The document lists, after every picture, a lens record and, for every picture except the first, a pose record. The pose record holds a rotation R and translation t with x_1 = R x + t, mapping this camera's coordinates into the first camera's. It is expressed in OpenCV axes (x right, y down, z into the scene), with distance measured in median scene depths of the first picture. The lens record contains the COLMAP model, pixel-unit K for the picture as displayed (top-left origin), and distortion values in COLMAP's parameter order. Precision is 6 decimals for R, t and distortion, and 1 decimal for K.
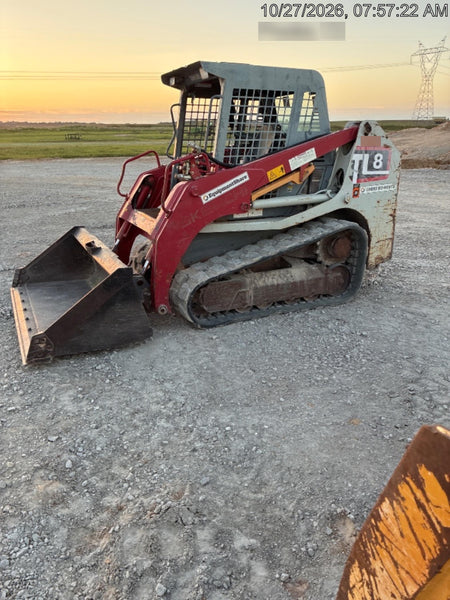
lens RADIAL K [[427.3, 0, 225.0], [0, 427.3, 300.0], [0, 0, 1]] dist [-0.000024, -0.001525]
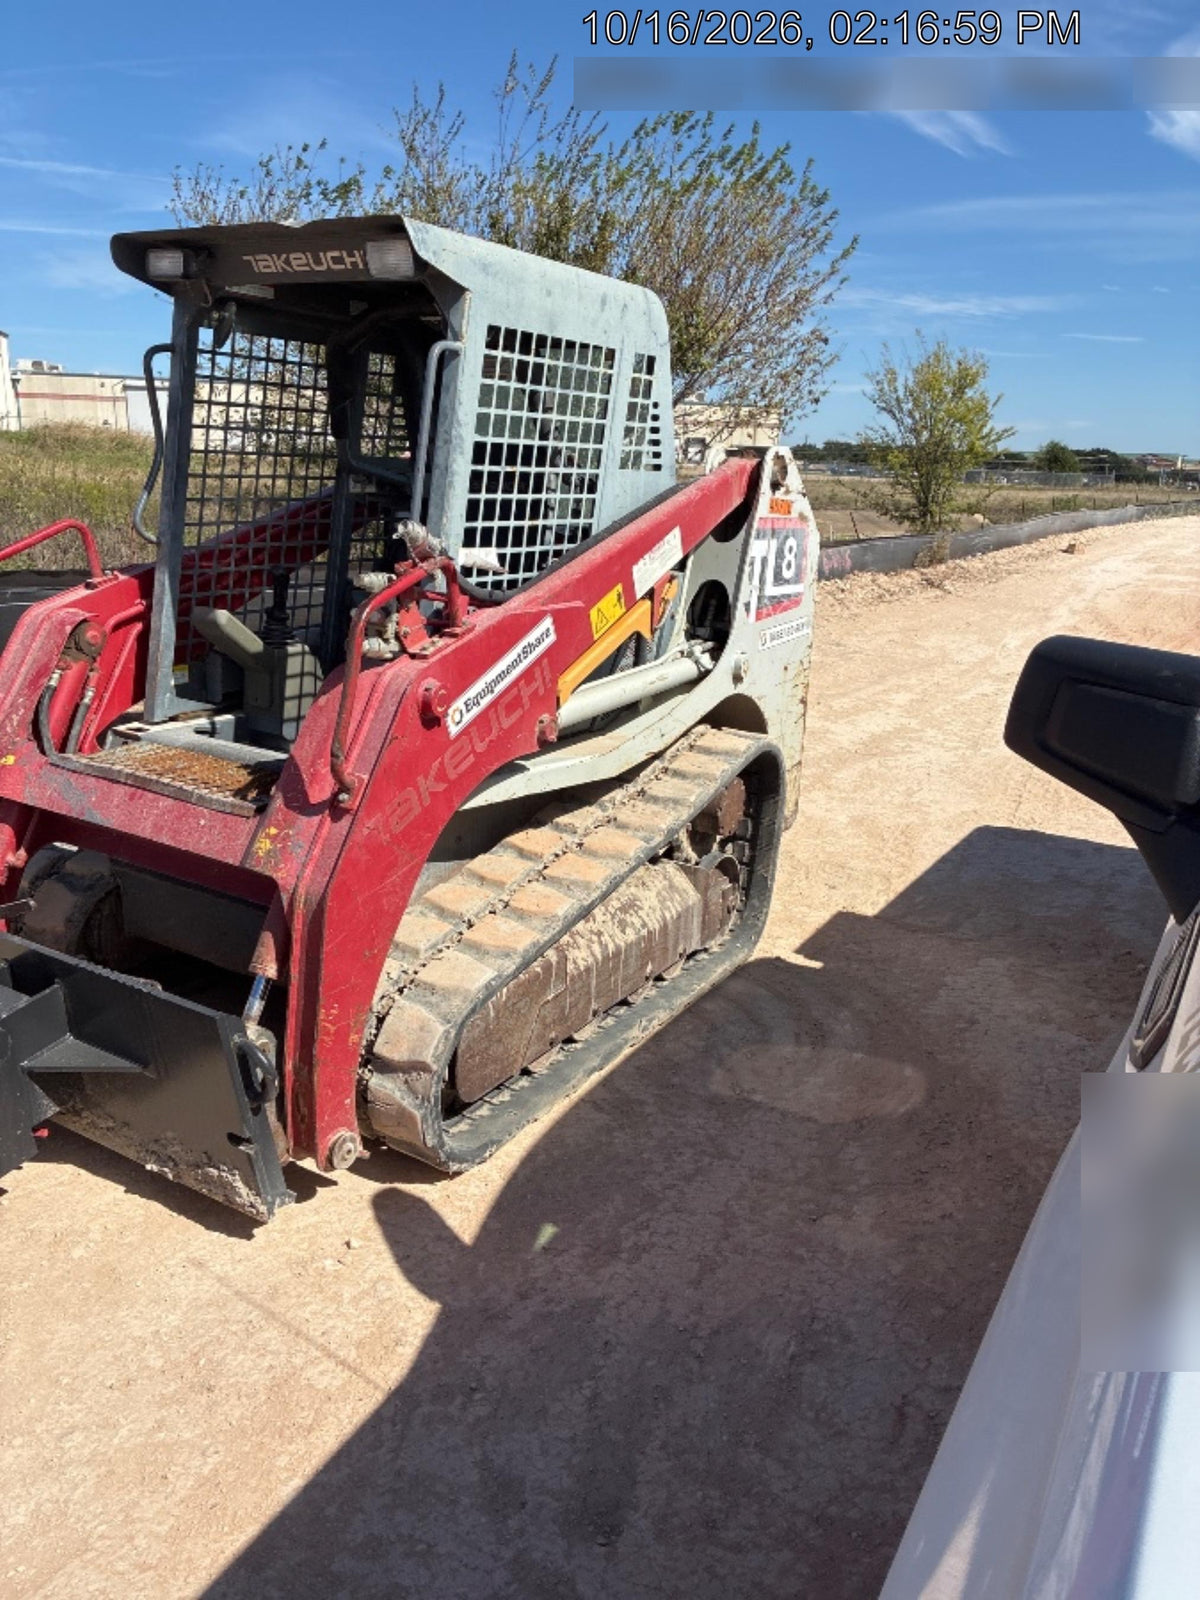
lens RADIAL K [[1151.9, 0, 558.8], [0, 1151.9, 809.5], [0, 0, 1]] dist [0.003736, -0.000765]
pose [[0.850788, -0.115821, 0.512586, -0.327360], [0.140470, 0.990040, -0.009448, -0.137206], [-0.506386, 0.080041, 0.858584, 0.292646]]
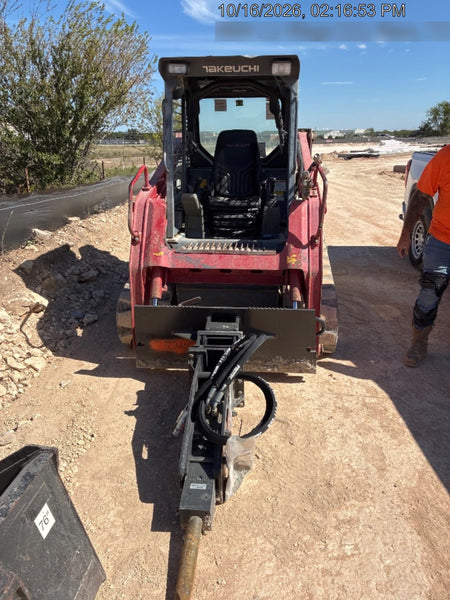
lens RADIAL K [[427.3, 0, 225.0], [0, 427.3, 300.0], [0, 0, 1]] dist [-0.000024, -0.001525]
pose [[0.552328, -0.291391, 0.781041, -0.771601], [0.299499, 0.943726, 0.140289, -0.214062], [-0.777968, 0.156435, 0.608518, 0.548413]]
